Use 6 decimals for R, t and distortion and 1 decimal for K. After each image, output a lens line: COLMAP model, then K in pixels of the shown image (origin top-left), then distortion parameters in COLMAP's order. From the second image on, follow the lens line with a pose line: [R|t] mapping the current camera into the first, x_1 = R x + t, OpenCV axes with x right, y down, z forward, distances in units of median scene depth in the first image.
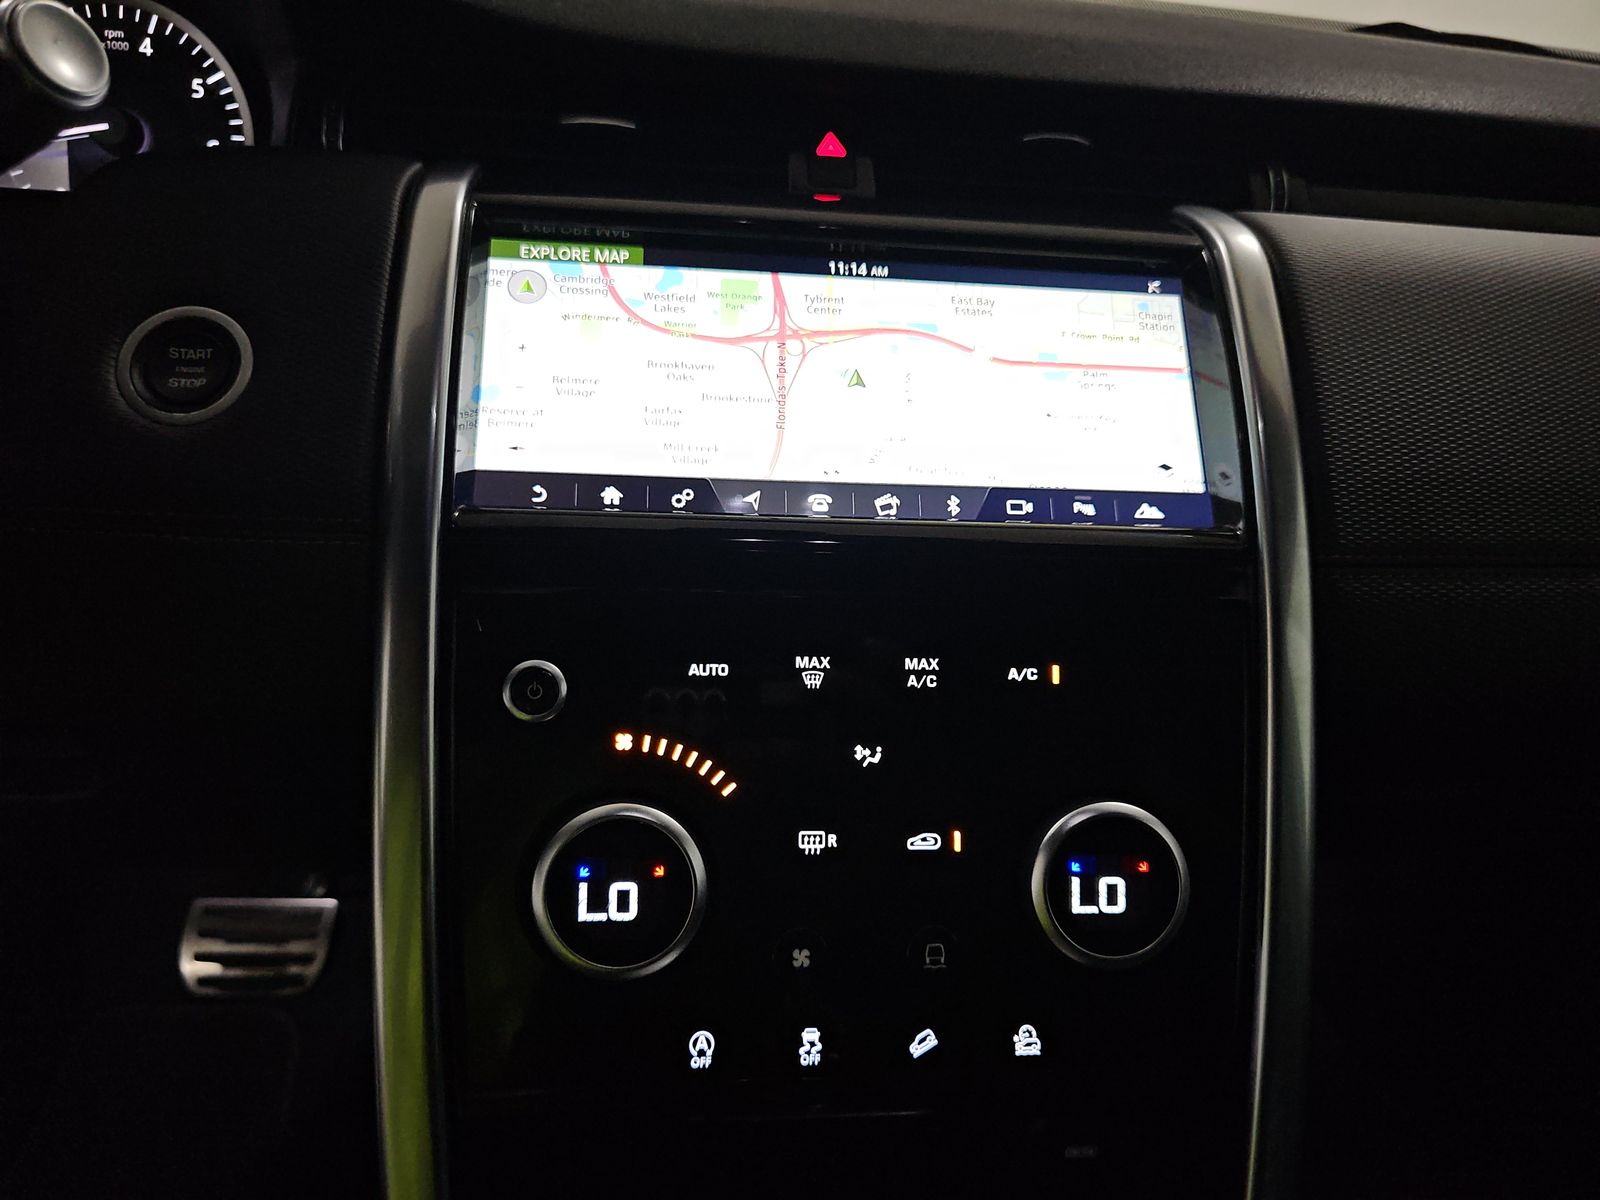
lens RADIAL K [[1119.3, 0, 801.6], [0, 1119.3, 602.0], [0, 0, 1]] dist [0.019760, -0.007604]
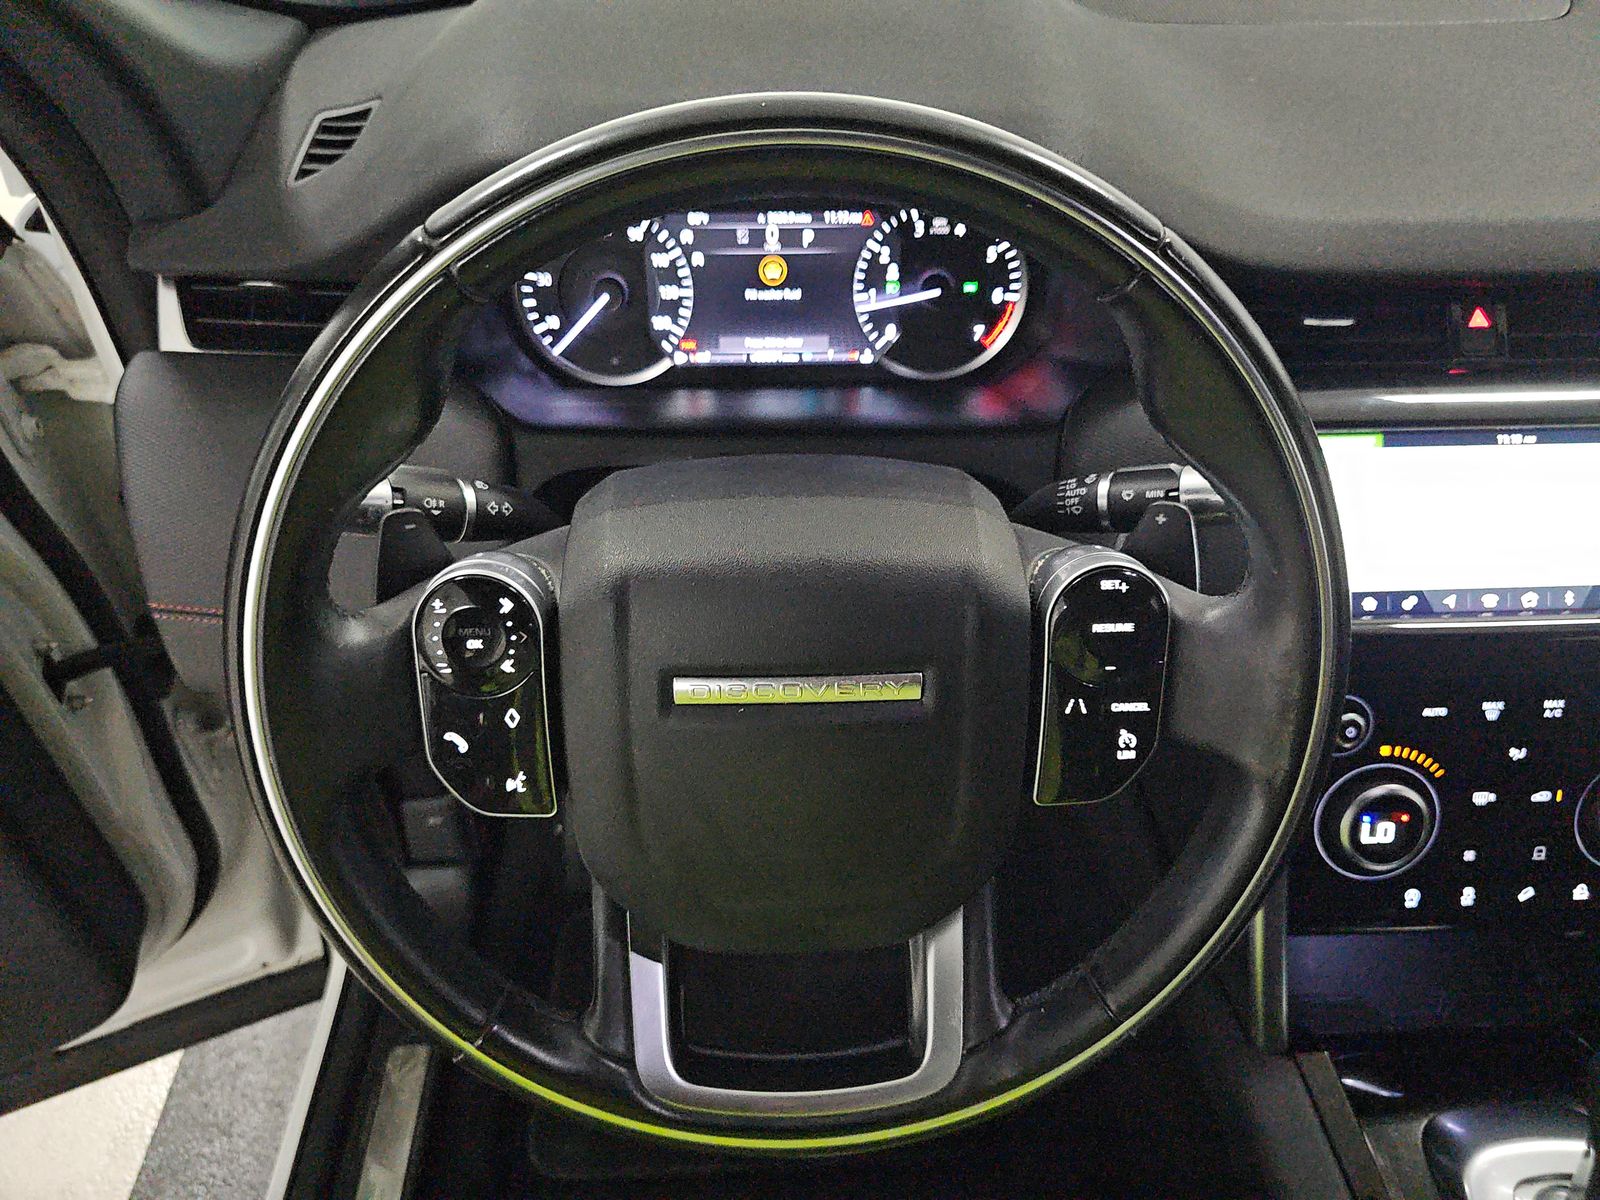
lens RADIAL K [[1119.3, 0, 799.5], [0, 1119.3, 595.8], [0, 0, 1]] dist [0.019760, -0.007604]
pose [[0.997048, -0.004159, -0.076674, -0.950612], [0.027877, 0.950009, 0.310977, -0.699157], [0.071547, -0.312196, 0.947320, -0.718558]]
